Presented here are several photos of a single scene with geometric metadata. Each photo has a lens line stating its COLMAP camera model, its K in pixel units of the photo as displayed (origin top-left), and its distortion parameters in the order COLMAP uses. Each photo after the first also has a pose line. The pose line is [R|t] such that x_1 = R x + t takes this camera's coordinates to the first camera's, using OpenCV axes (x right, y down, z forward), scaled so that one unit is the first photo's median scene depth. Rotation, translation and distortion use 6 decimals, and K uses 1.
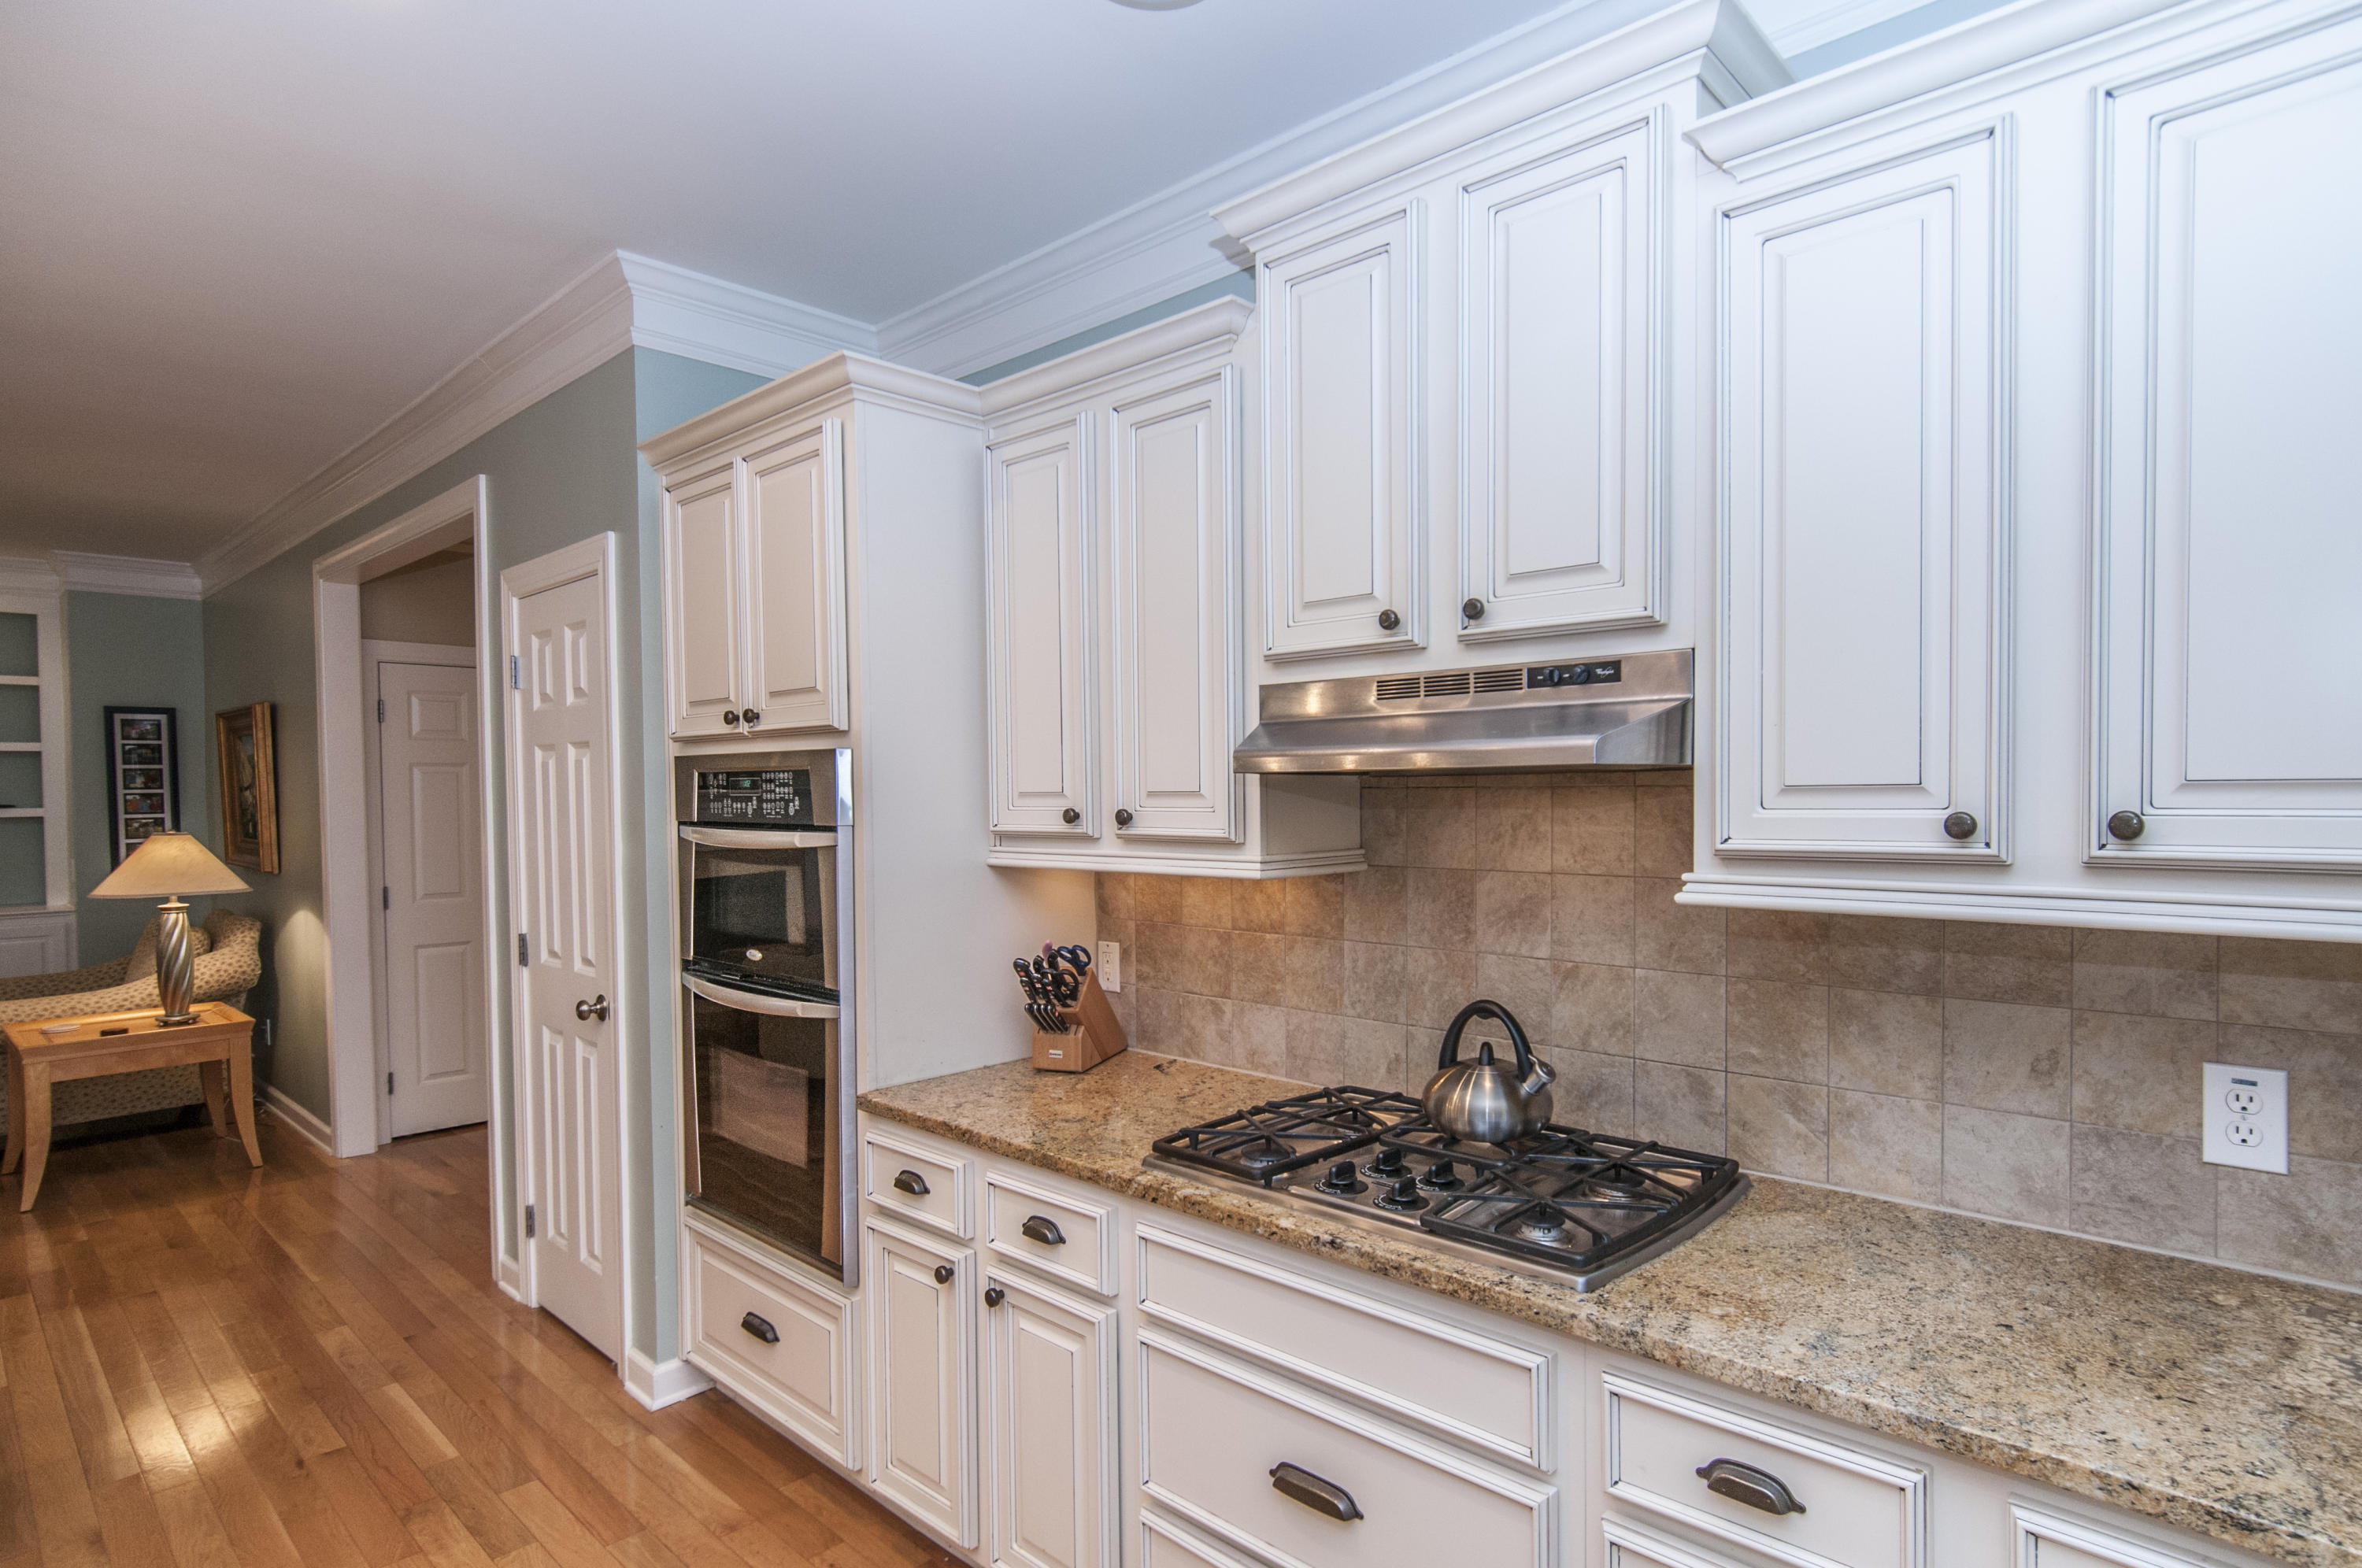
lens RADIAL K [[1239.0, 0, 1234.9], [0, 1239.0, 830.5], [0, 0, 1]] dist [0.016303, -0.020633]
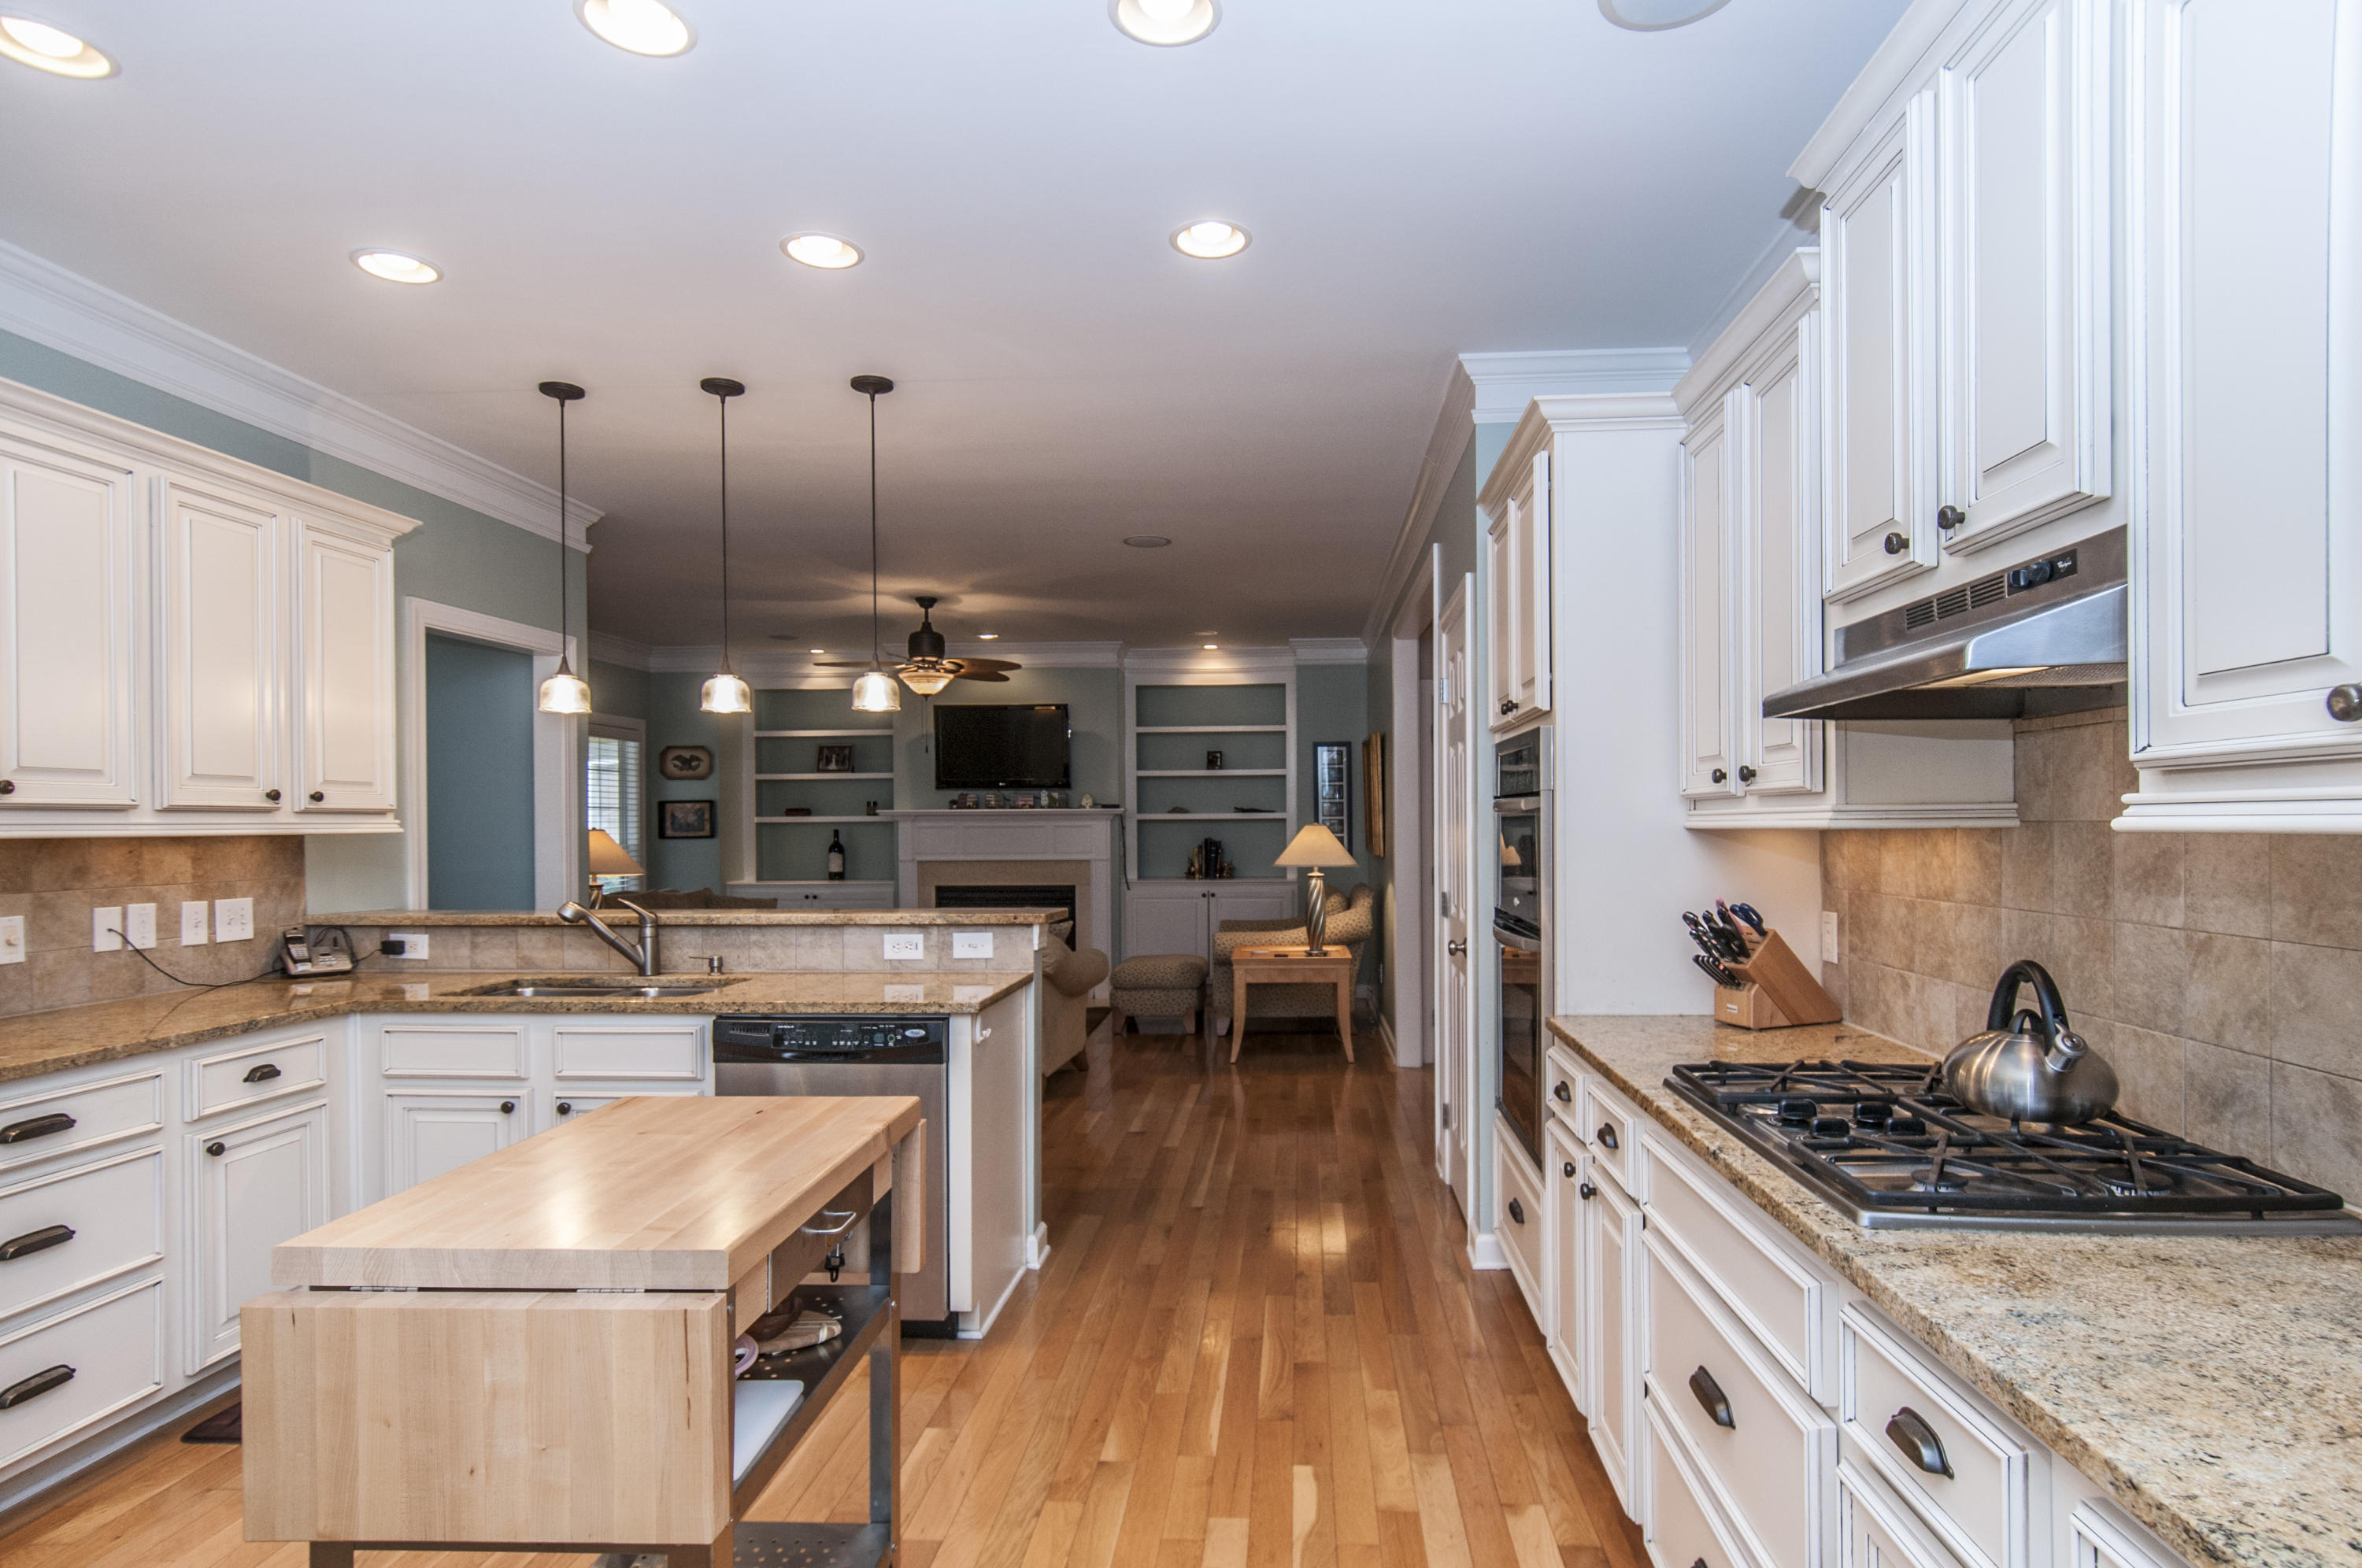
lens RADIAL K [[1239.0, 0, 1234.9], [0, 1239.0, 830.5], [0, 0, 1]] dist [0.016303, -0.020633]
pose [[0.634229, 0.007287, -0.773111, 0.412786], [-0.023549, 0.999674, -0.009896, 0.053354], [0.772787, 0.024482, 0.634193, 0.014747]]
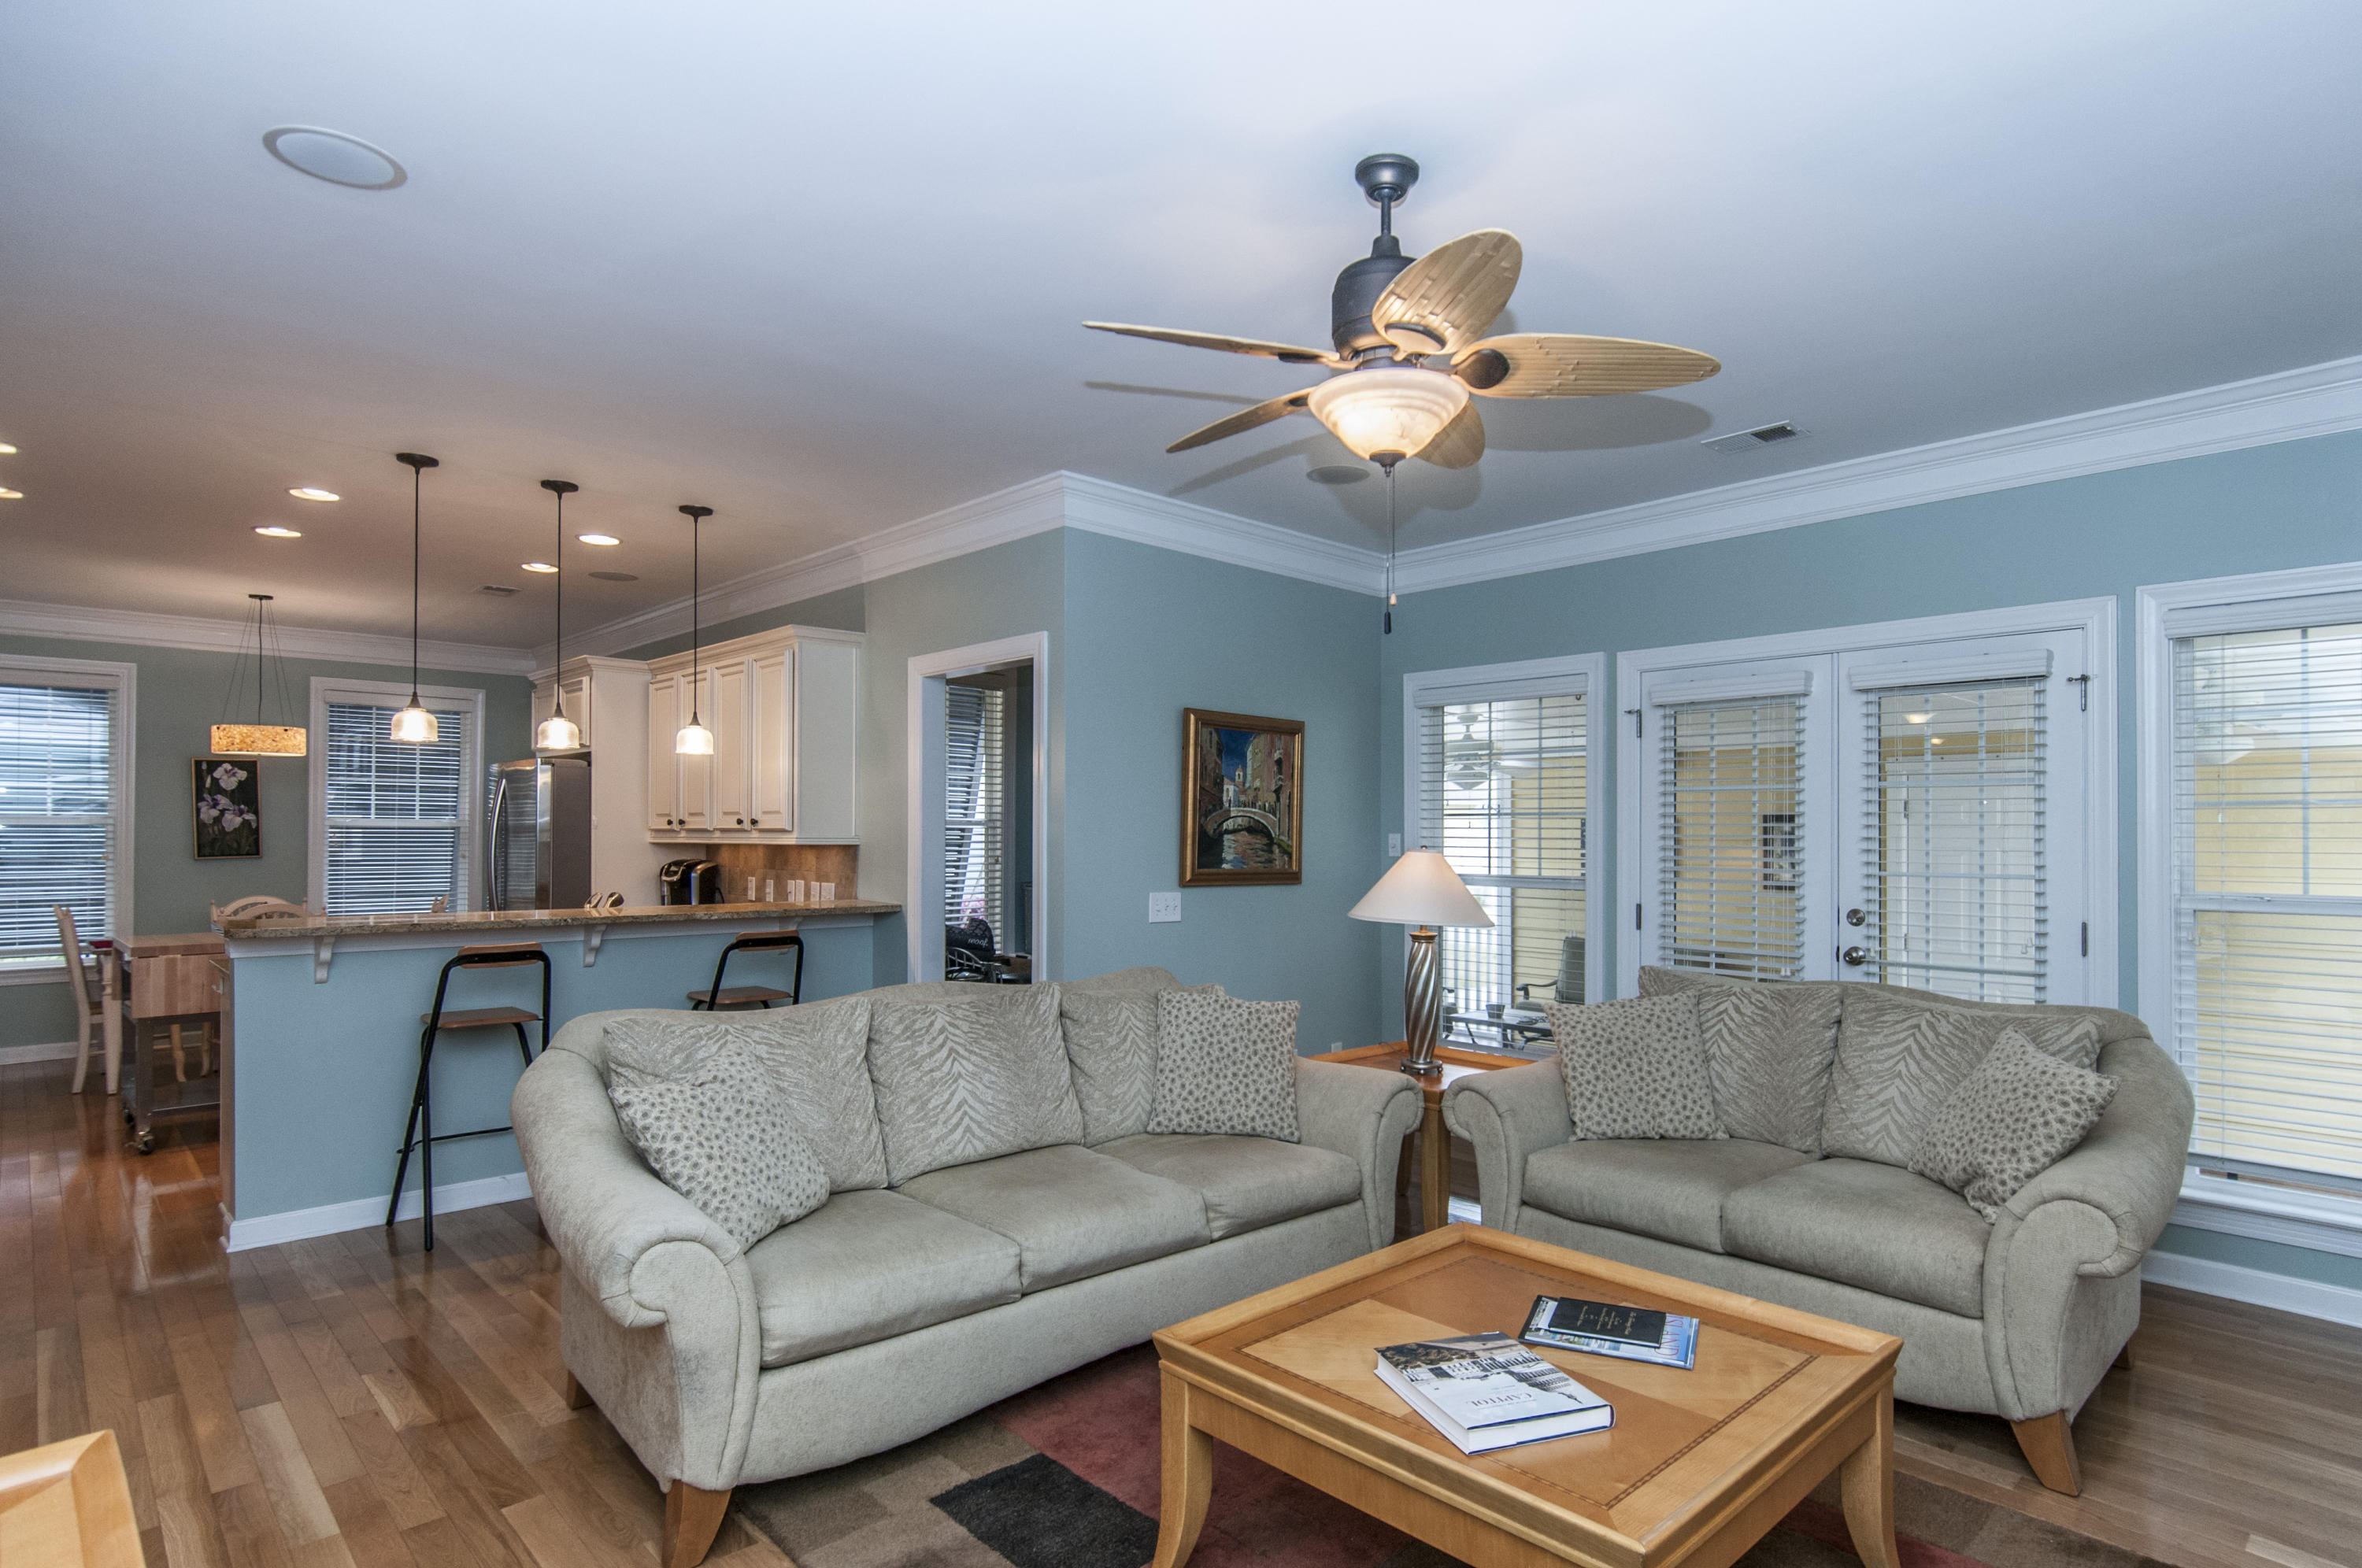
lens RADIAL K [[1239.0, 0, 1234.9], [0, 1239.0, 830.5], [0, 0, 1]] dist [0.016303, -0.020633]
pose [[-0.998670, 0.002663, 0.051495, -2.391920], [0.004024, 0.999645, 0.026336, -0.016541], [-0.051407, 0.026508, -0.998326, 2.415583]]
